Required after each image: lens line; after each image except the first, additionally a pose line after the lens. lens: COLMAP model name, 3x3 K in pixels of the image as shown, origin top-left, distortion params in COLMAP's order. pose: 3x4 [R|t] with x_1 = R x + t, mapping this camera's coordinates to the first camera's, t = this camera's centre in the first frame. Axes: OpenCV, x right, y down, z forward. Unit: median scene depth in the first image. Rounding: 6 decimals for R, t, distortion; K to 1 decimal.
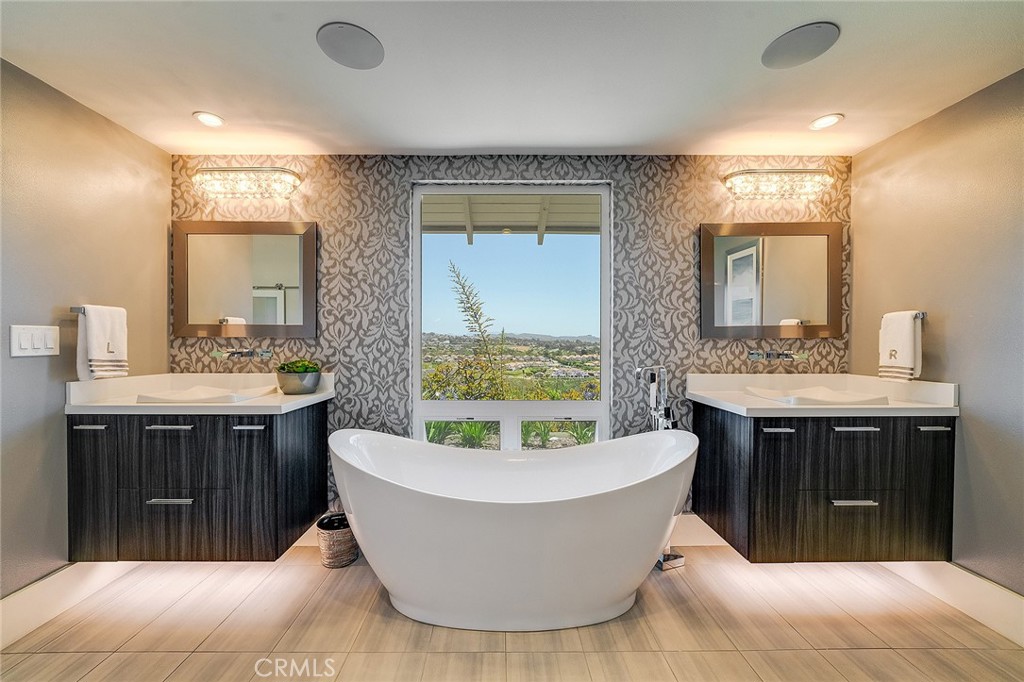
lens RADIAL K [[400.4, 0, 479.3], [0, 400.4, 345.2], [0, 0, 1]] dist [-0.007034, -0.000175]
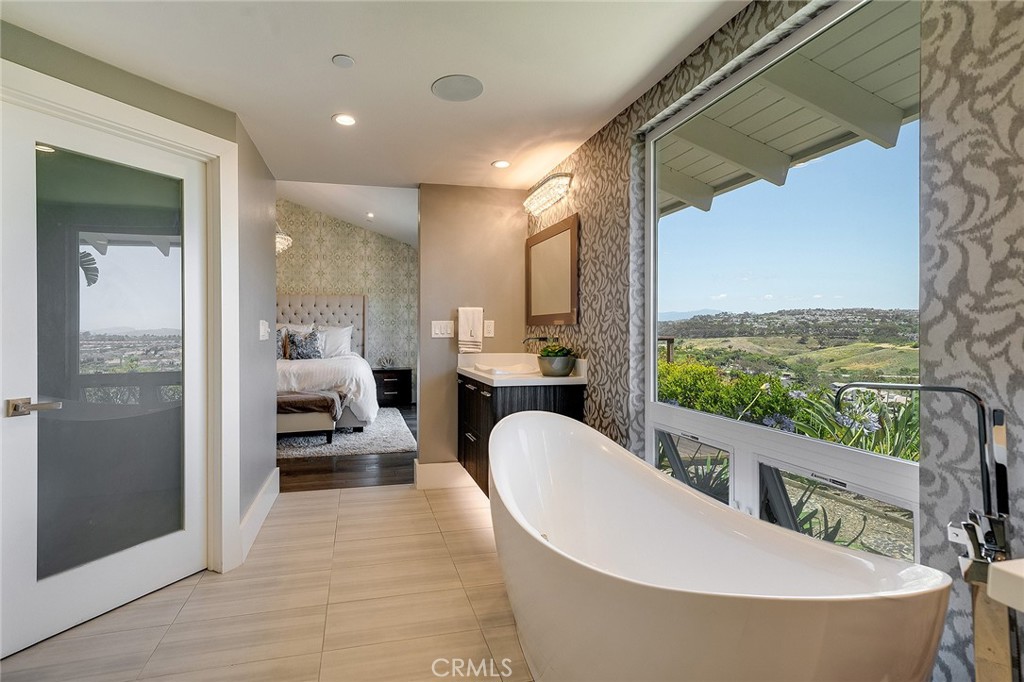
lens RADIAL K [[451.7, 0, 477.8], [0, 451.7, 328.0], [0, 0, 1]] dist [0.002213, 0.001394]
pose [[0.258501, -0.010425, -0.965955, 0.654653], [-0.004185, 0.999920, -0.011912, 0.005241], [0.966002, 0.007121, 0.258436, 0.449889]]
